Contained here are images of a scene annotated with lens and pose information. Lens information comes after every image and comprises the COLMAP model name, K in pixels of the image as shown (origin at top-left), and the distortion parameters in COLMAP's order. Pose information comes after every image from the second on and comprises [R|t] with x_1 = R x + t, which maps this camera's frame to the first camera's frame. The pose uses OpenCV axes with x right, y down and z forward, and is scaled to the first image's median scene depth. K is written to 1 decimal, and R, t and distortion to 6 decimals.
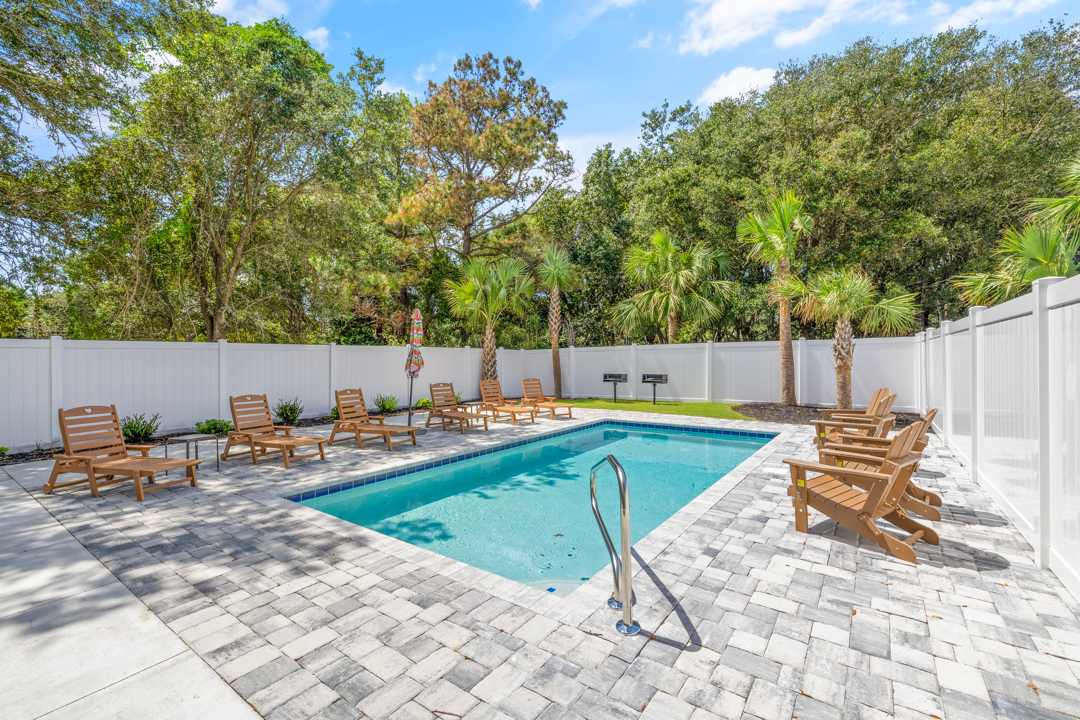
lens RADIAL K [[467.0, 0, 540.0], [0, 467.0, 360.0], [0, 0, 1]] dist [0.002360, 0.000399]
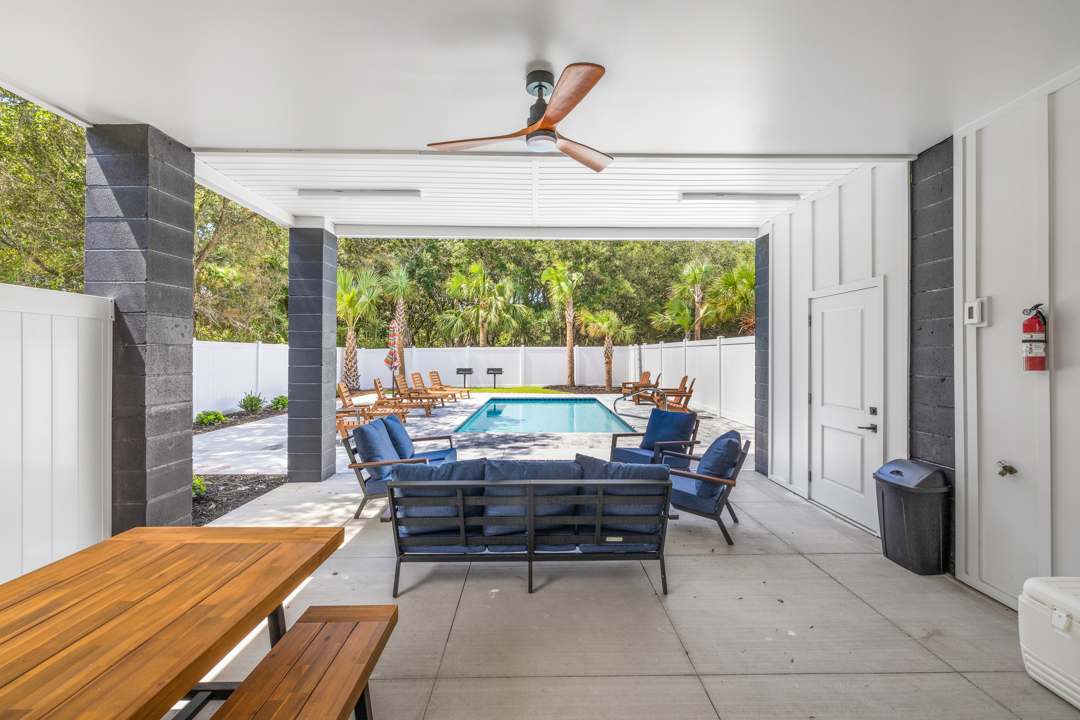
lens RADIAL K [[459.6, 0, 540.8], [0, 459.6, 354.5], [0, 0, 1]] dist [0.000654, 0.000028]
pose [[0.805191, 0.008380, 0.592957, -0.458333], [-0.003265, 0.999948, -0.009698, 0.001801], [-0.593007, 0.005873, 0.805176, -0.217122]]
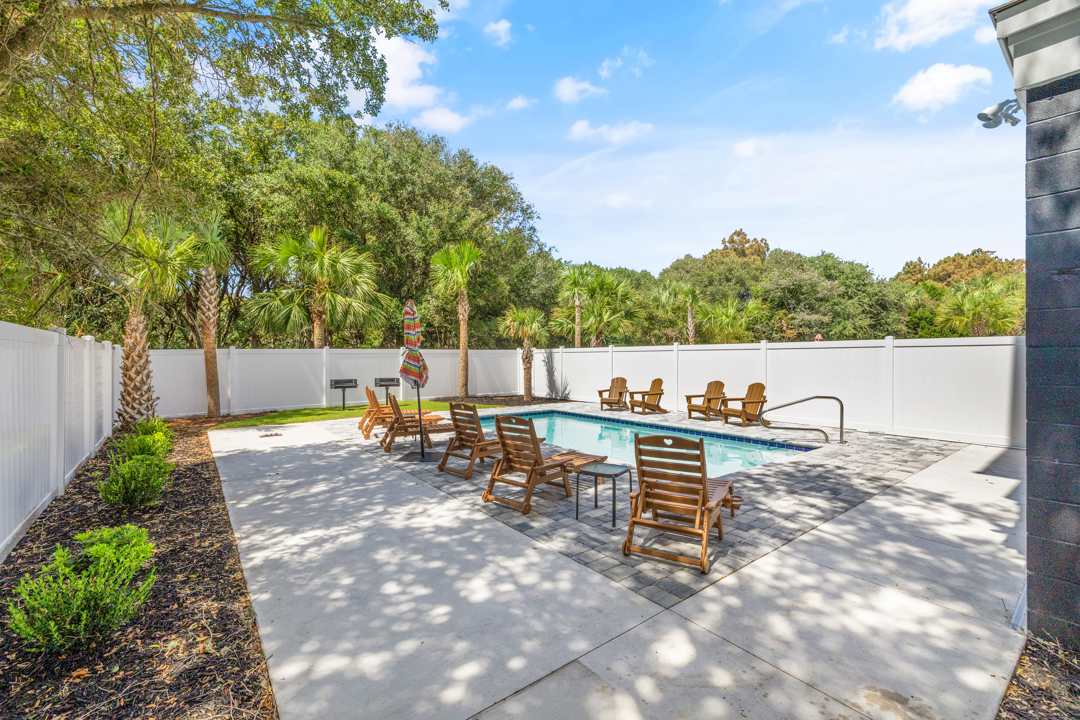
lens RADIAL K [[459.6, 0, 540.8], [0, 459.6, 354.5], [0, 0, 1]] dist [0.000654, 0.000028]
pose [[0.281368, 0.015525, 0.959474, -0.611664], [0.003573, 0.999845, -0.017226, -0.003012], [-0.959593, 0.008275, 0.281269, 0.366869]]
